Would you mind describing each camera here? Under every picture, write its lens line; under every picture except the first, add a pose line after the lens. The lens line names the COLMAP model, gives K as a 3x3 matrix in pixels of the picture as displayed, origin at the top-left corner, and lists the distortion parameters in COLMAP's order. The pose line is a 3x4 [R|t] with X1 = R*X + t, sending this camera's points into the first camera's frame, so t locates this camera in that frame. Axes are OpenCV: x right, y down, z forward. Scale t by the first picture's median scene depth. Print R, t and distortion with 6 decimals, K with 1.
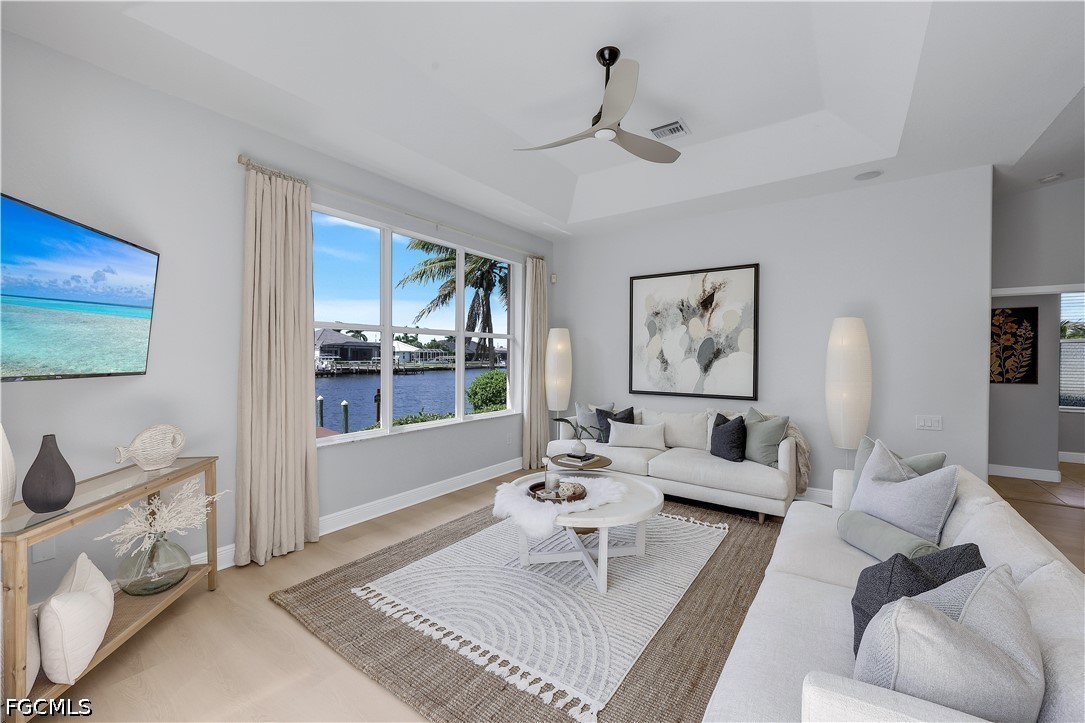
lens RADIAL K [[438.1, 0, 542.5], [0, 438.1, 361.5], [0, 0, 1]] dist [-0.000845, -0.000057]
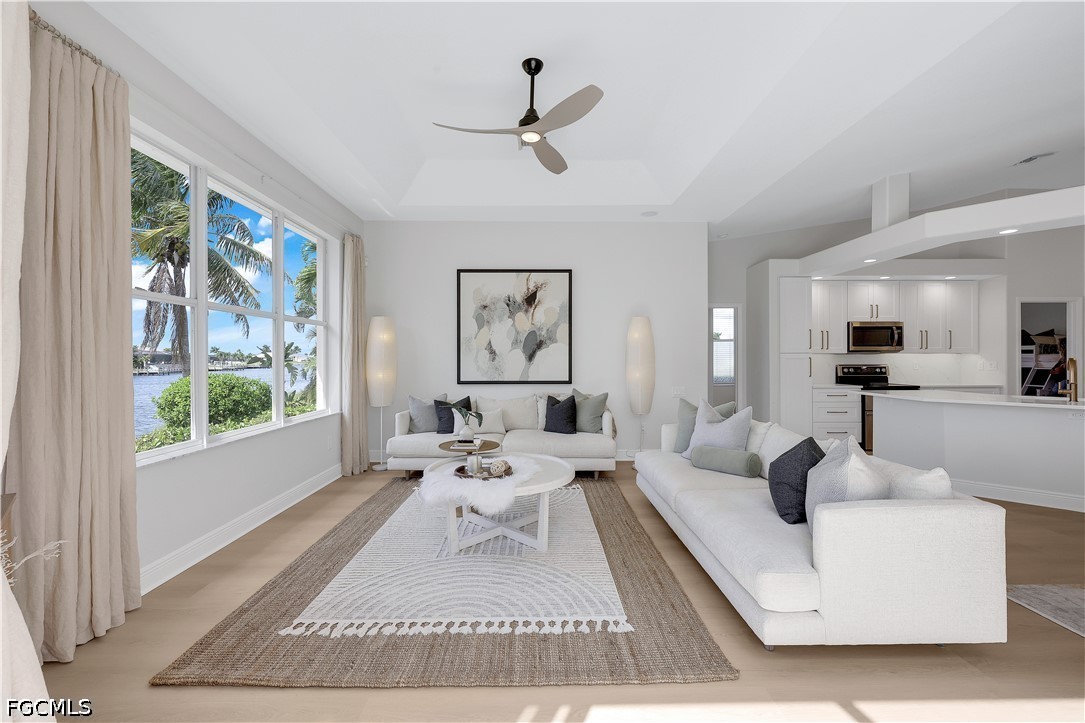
lens RADIAL K [[455.6, 0, 542.5], [0, 455.6, 361.5], [0, 0, 1]] dist [0.000617, 0.000061]
pose [[0.807759, -0.010991, 0.589410, -0.298384], [0.013614, 0.999907, -0.000011, 0.026274], [-0.589355, 0.008033, 0.807834, 0.038315]]
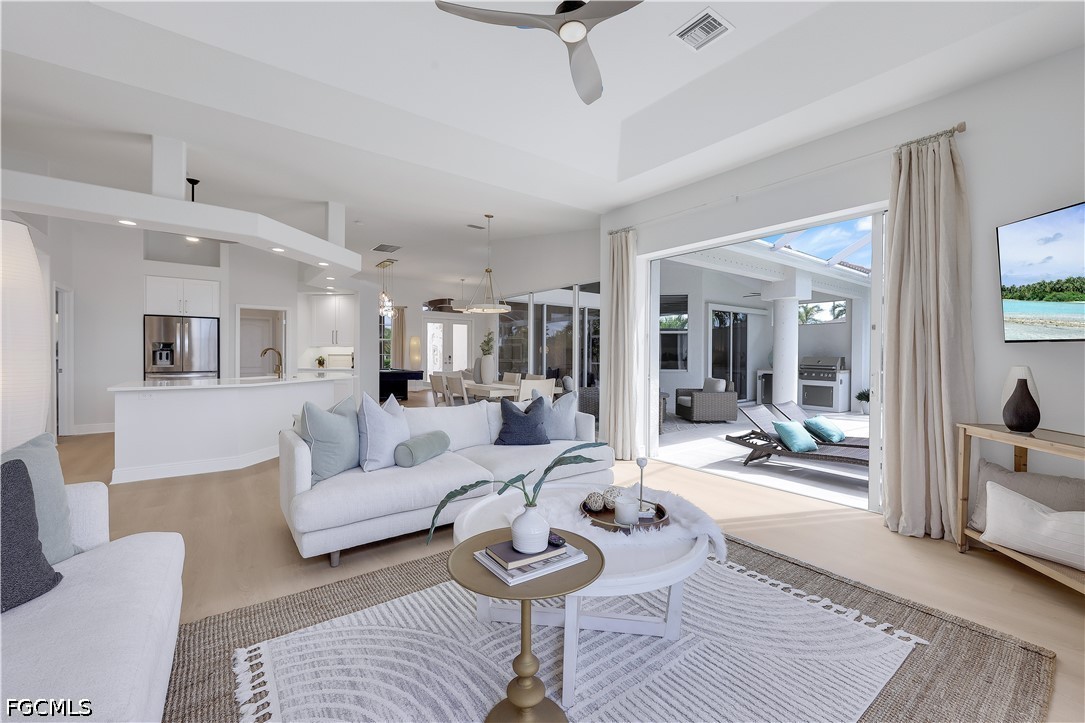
lens RADIAL K [[438.1, 0, 542.5], [0, 438.1, 361.5], [0, 0, 1]] dist [-0.000845, -0.000057]
pose [[-0.952501, -0.015274, 0.304152, -0.030393], [-0.005448, 0.999436, 0.033130, 0.028803], [-0.304487, 0.029900, -0.952047, 1.038784]]
